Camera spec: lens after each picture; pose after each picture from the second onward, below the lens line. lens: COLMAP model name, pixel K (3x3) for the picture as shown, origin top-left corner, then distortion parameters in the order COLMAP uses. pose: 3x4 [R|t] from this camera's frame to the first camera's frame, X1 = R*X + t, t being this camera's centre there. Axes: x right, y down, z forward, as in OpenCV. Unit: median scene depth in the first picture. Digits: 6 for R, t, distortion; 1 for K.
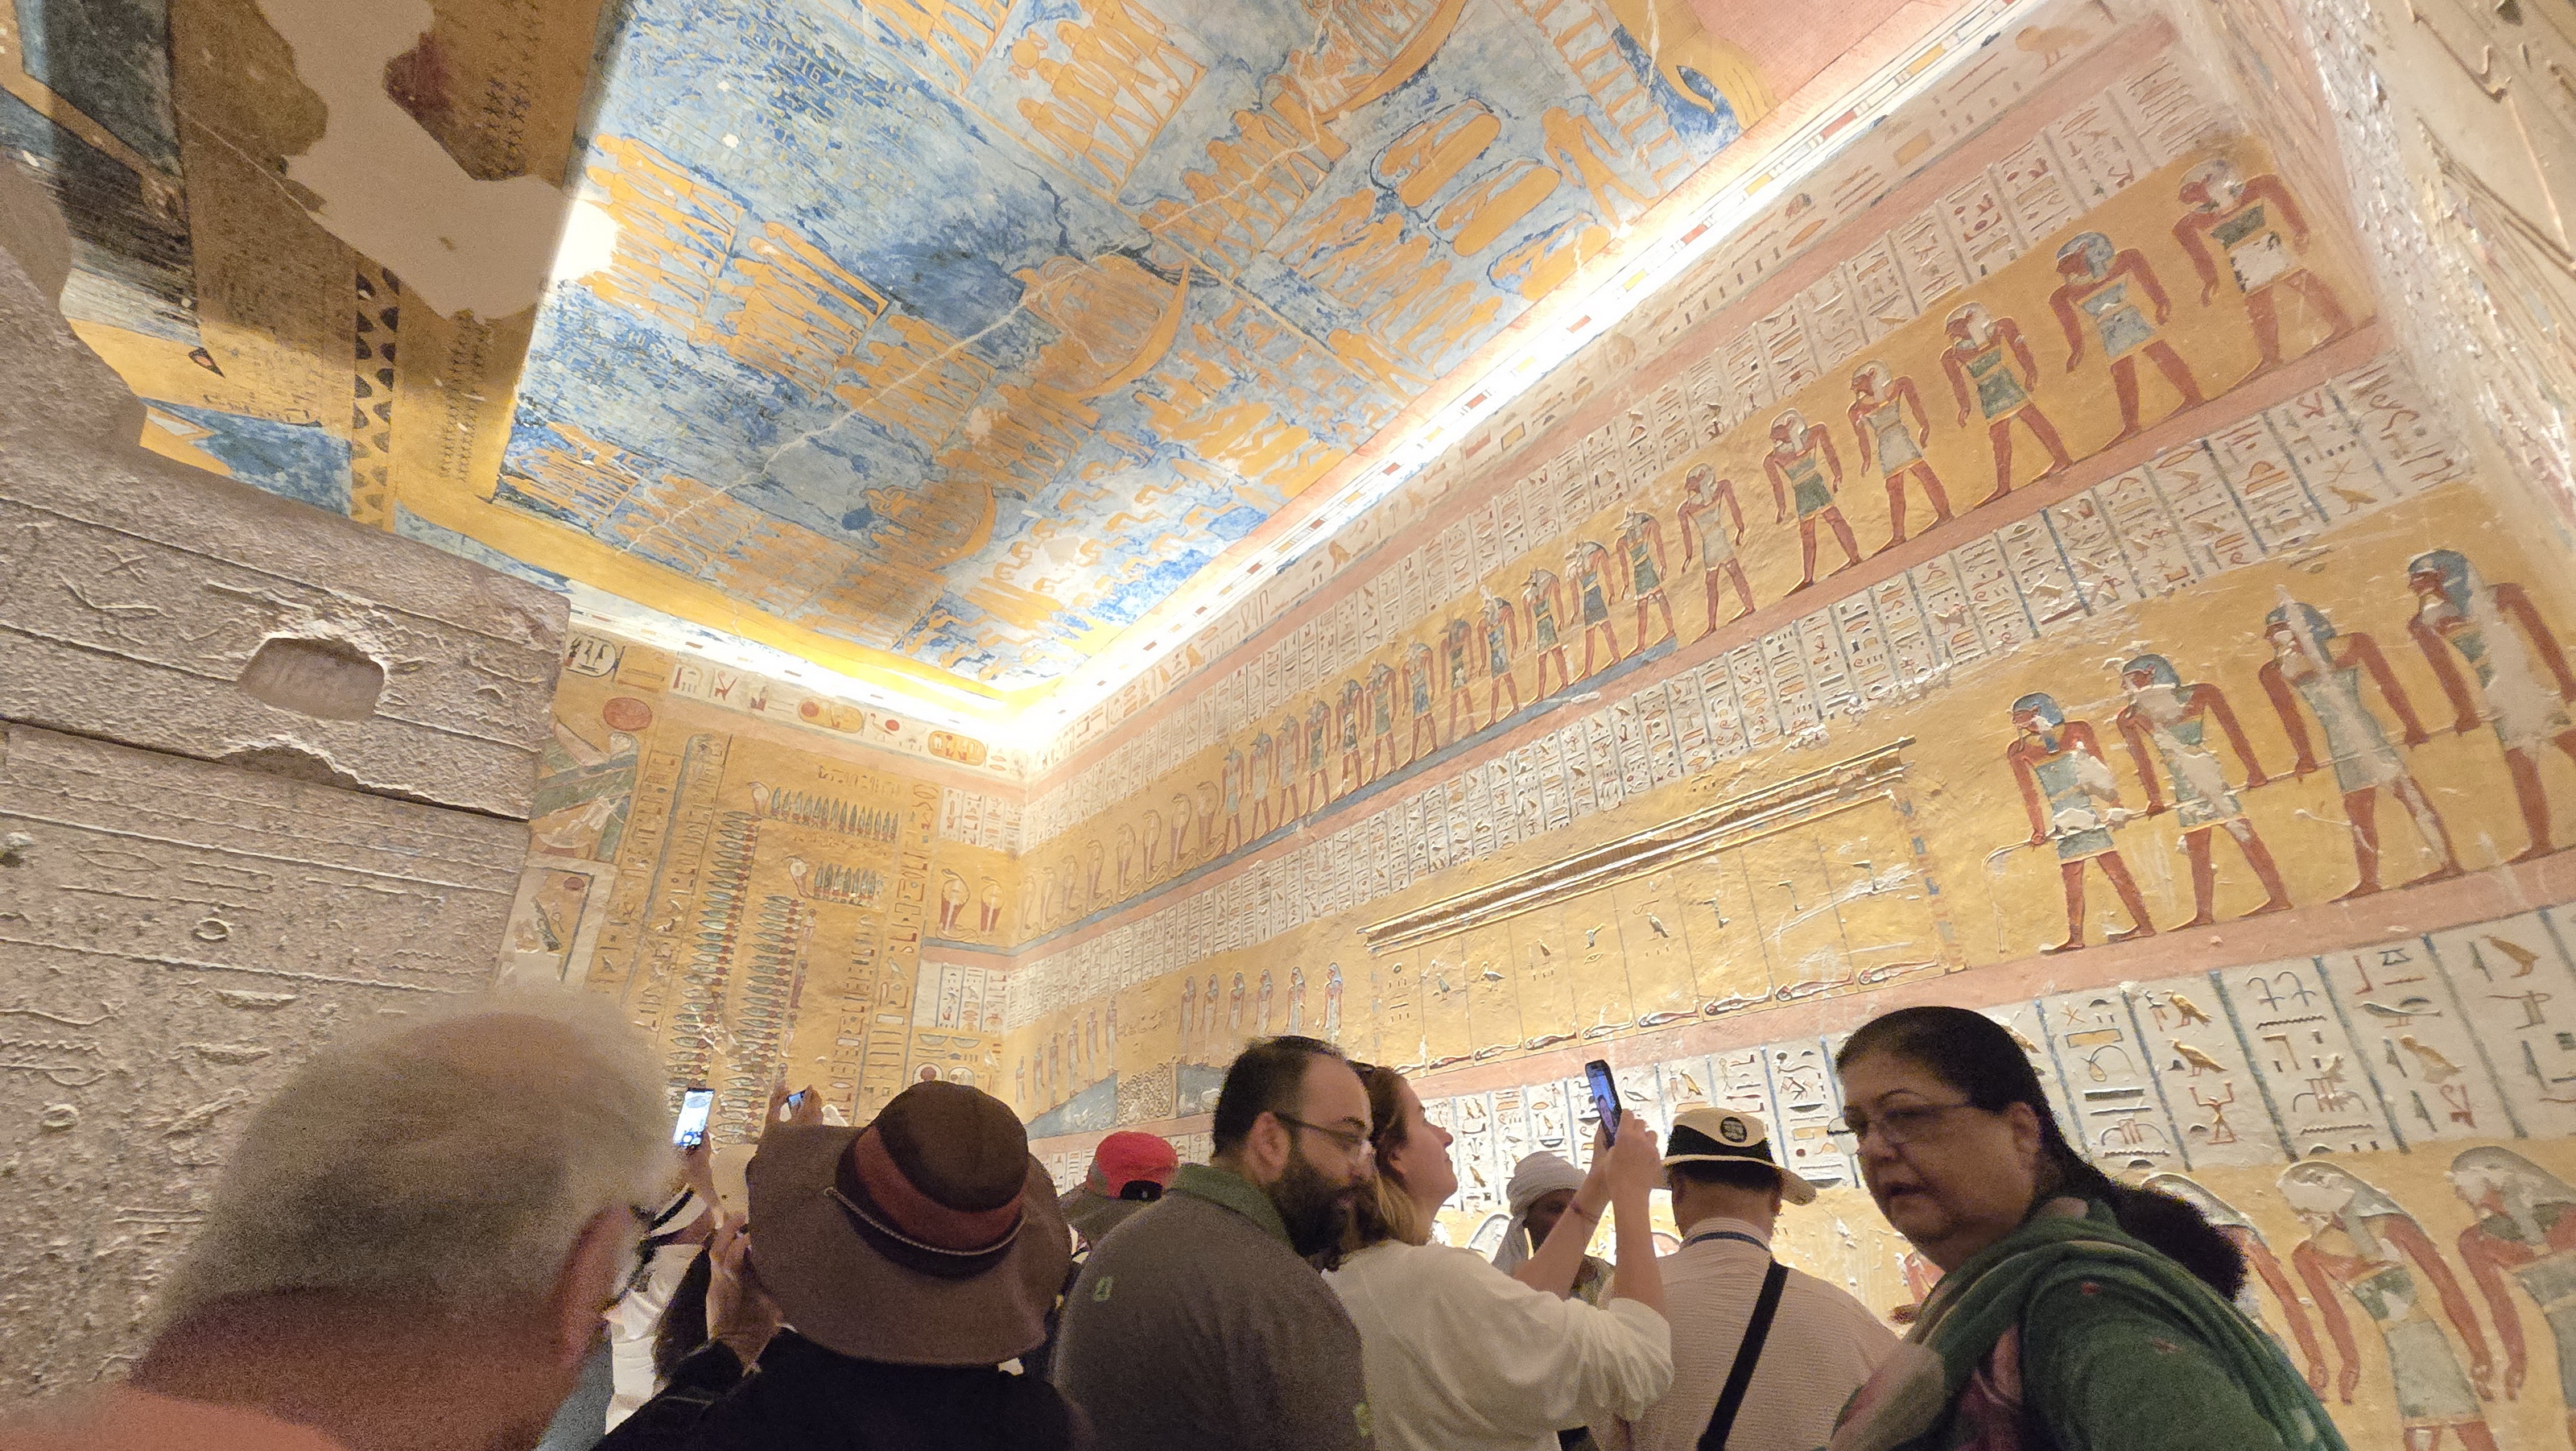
lens RADIAL K [[1051.9, 0, 1285.7], [0, 1051.9, 719.2], [0, 0, 1]] dist [0.008963, -0.007094]
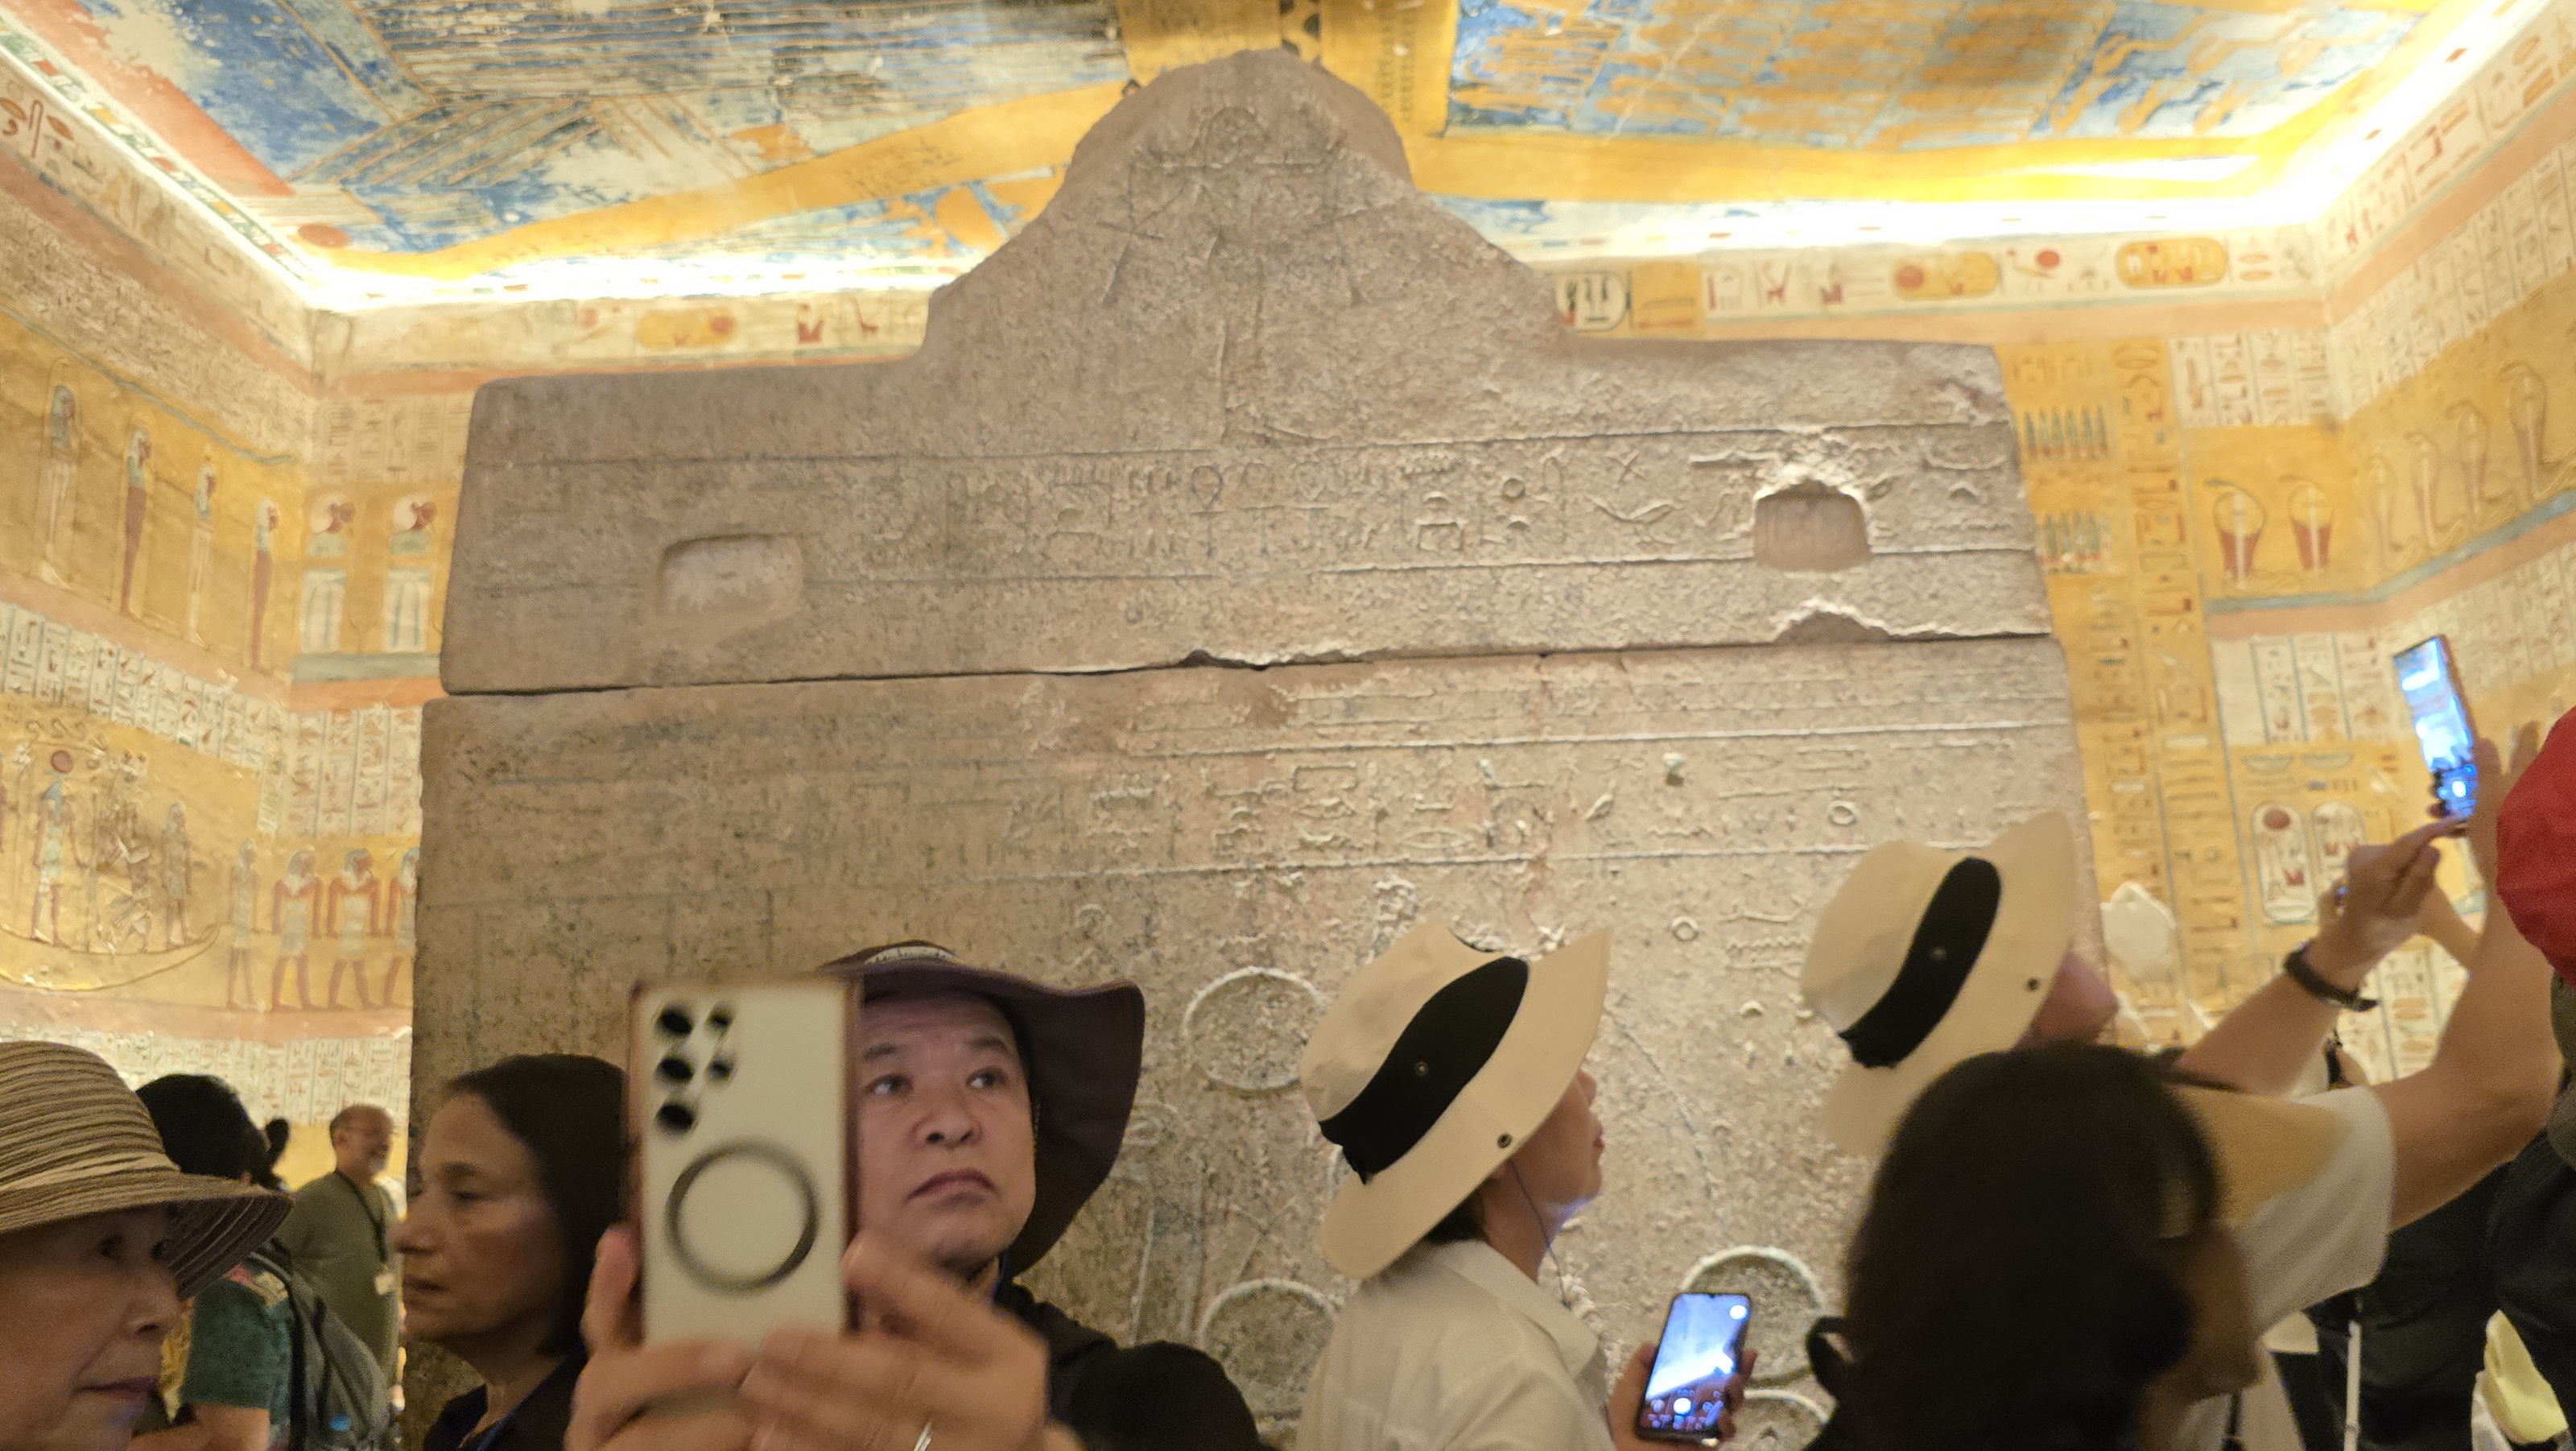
lens RADIAL K [[1932.3, 0, 1302.2], [0, 1932.3, 711.1], [0, 0, 1]] dist [0.041548, -0.043077]
pose [[0.756958, -0.147368, -0.636630, -0.075814], [0.314093, 0.936370, 0.156707, -0.096194], [0.573028, -0.318581, 0.755080, -0.177028]]
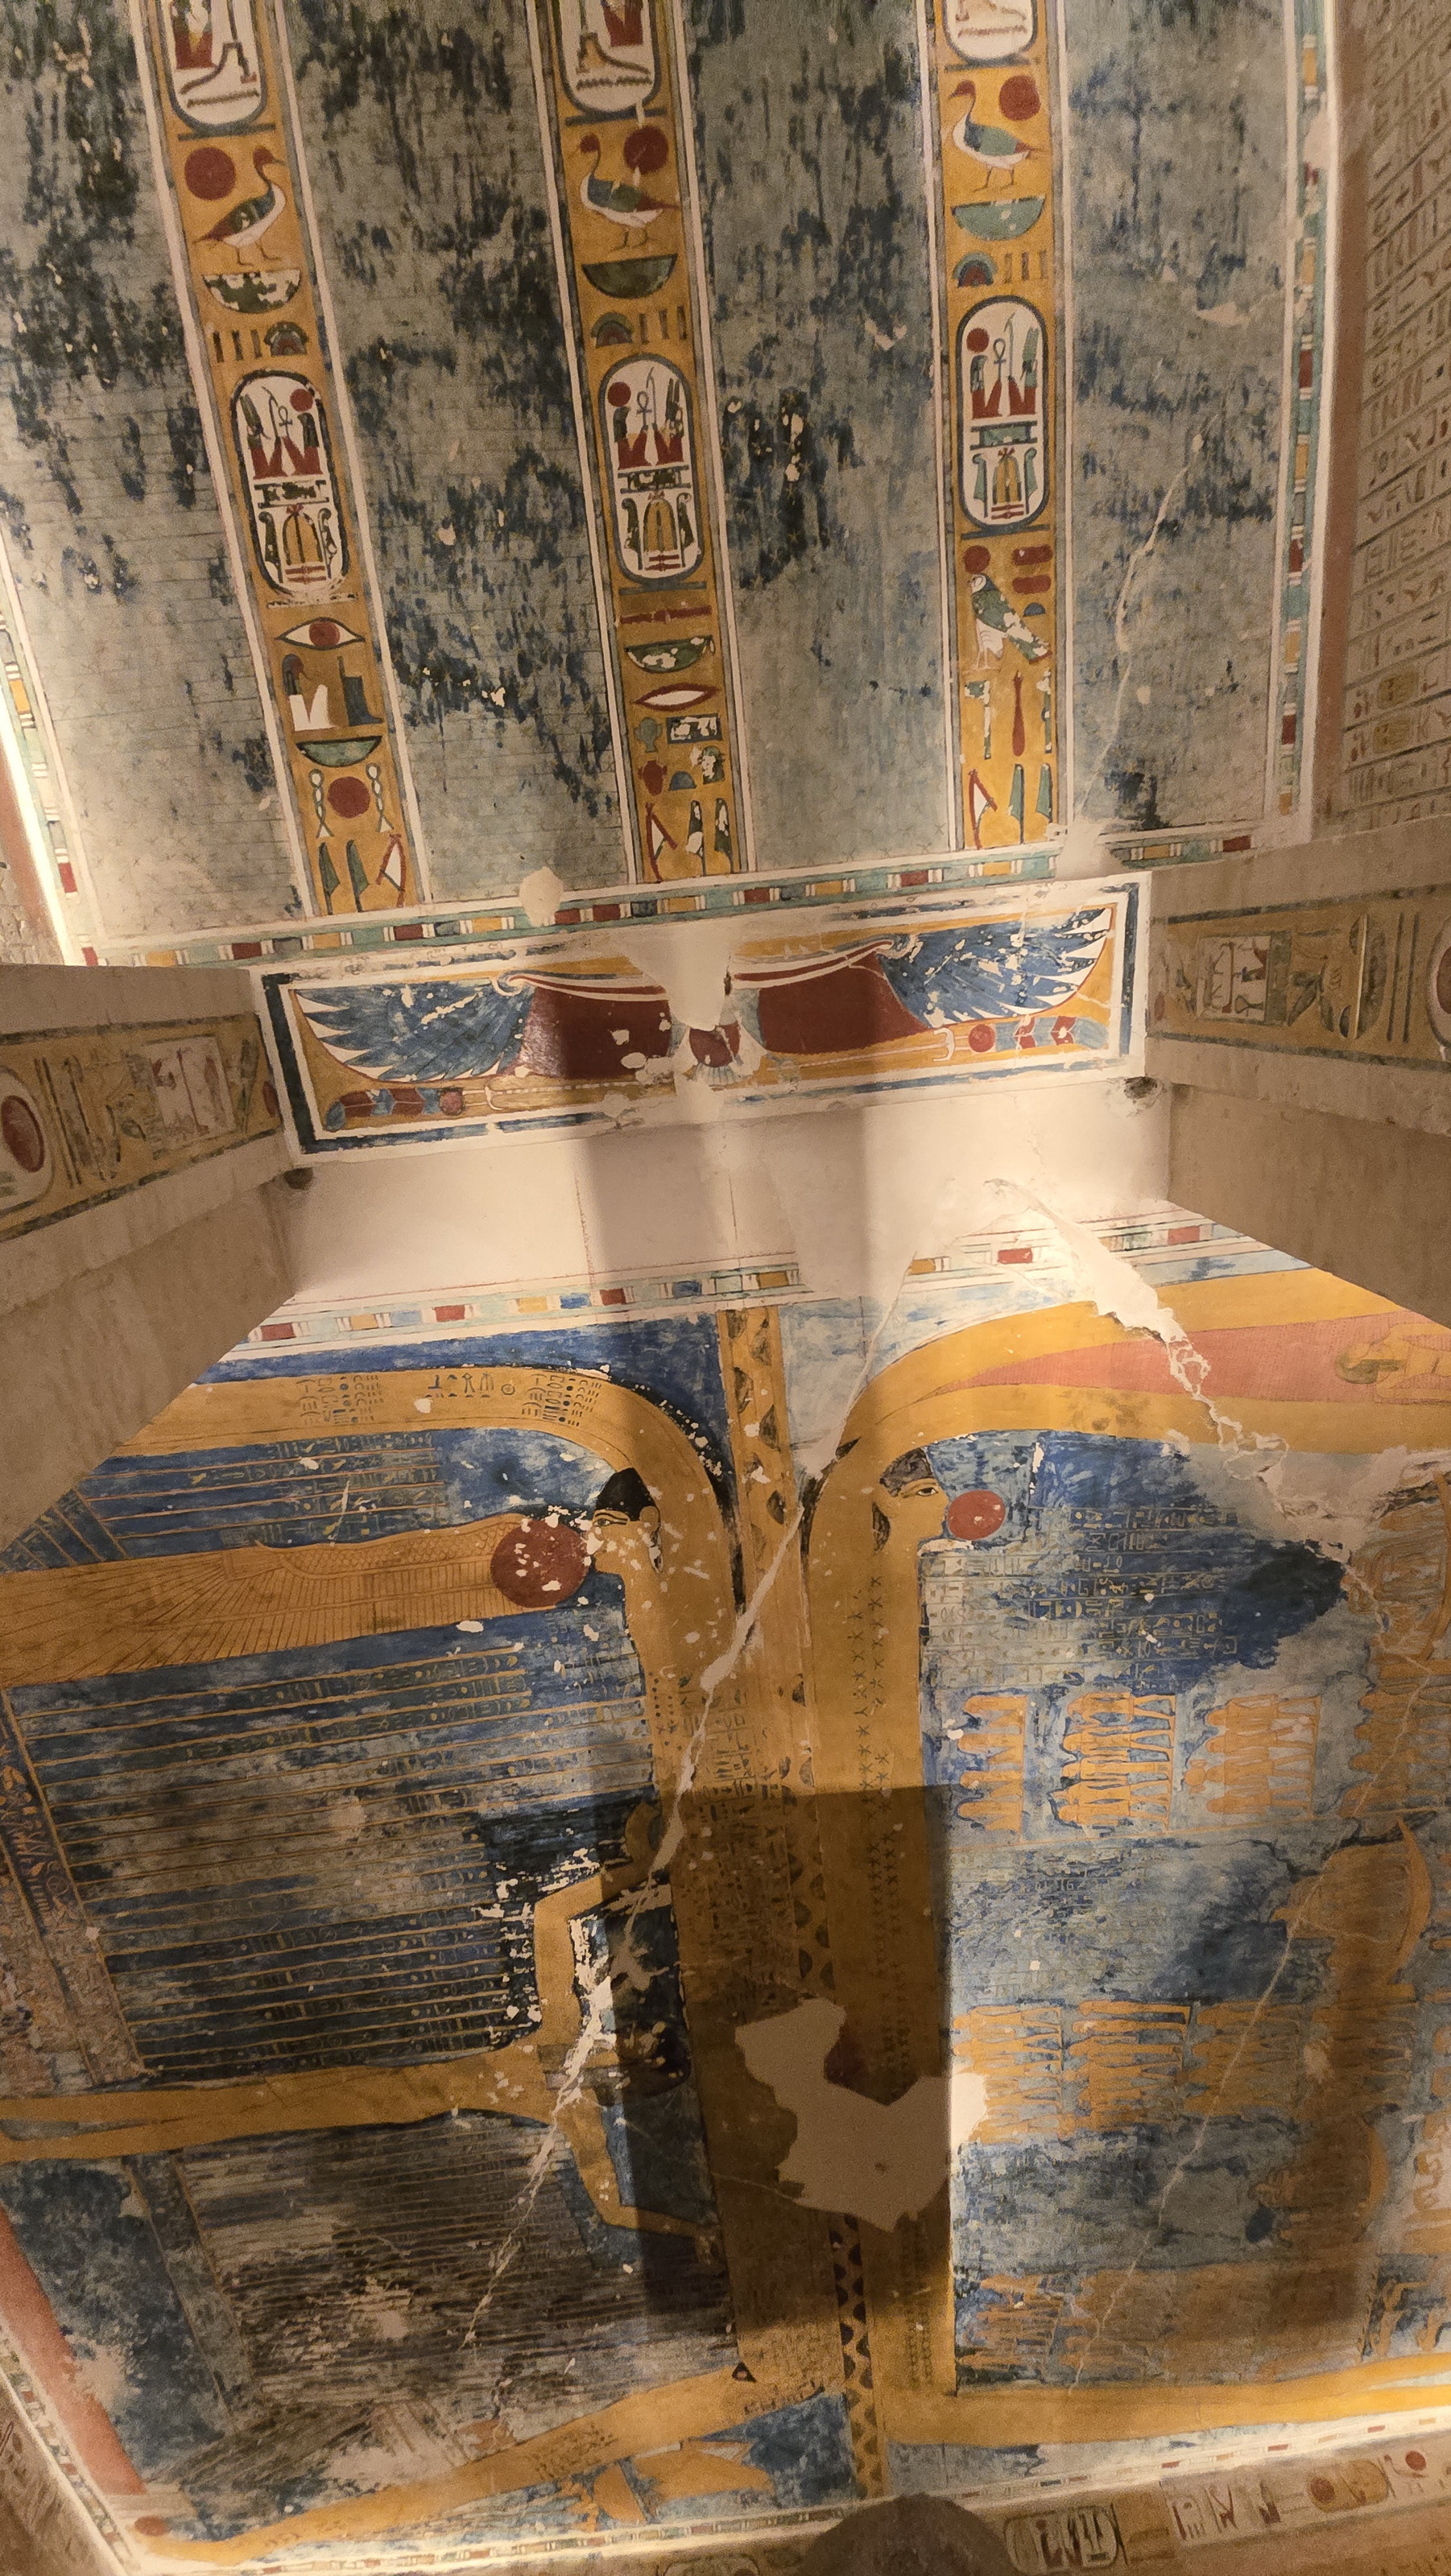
lens RADIAL K [[1051.9, 0, 726.2], [0, 1051.9, 1276.4], [0, 0, 1]] dist [0.008963, -0.007094]
pose [[0.710050, -0.677795, -0.190848, -0.002397], [0.352409, 0.576707, -0.737032, -0.192628], [0.609620, 0.456073, 0.648352, -0.315515]]
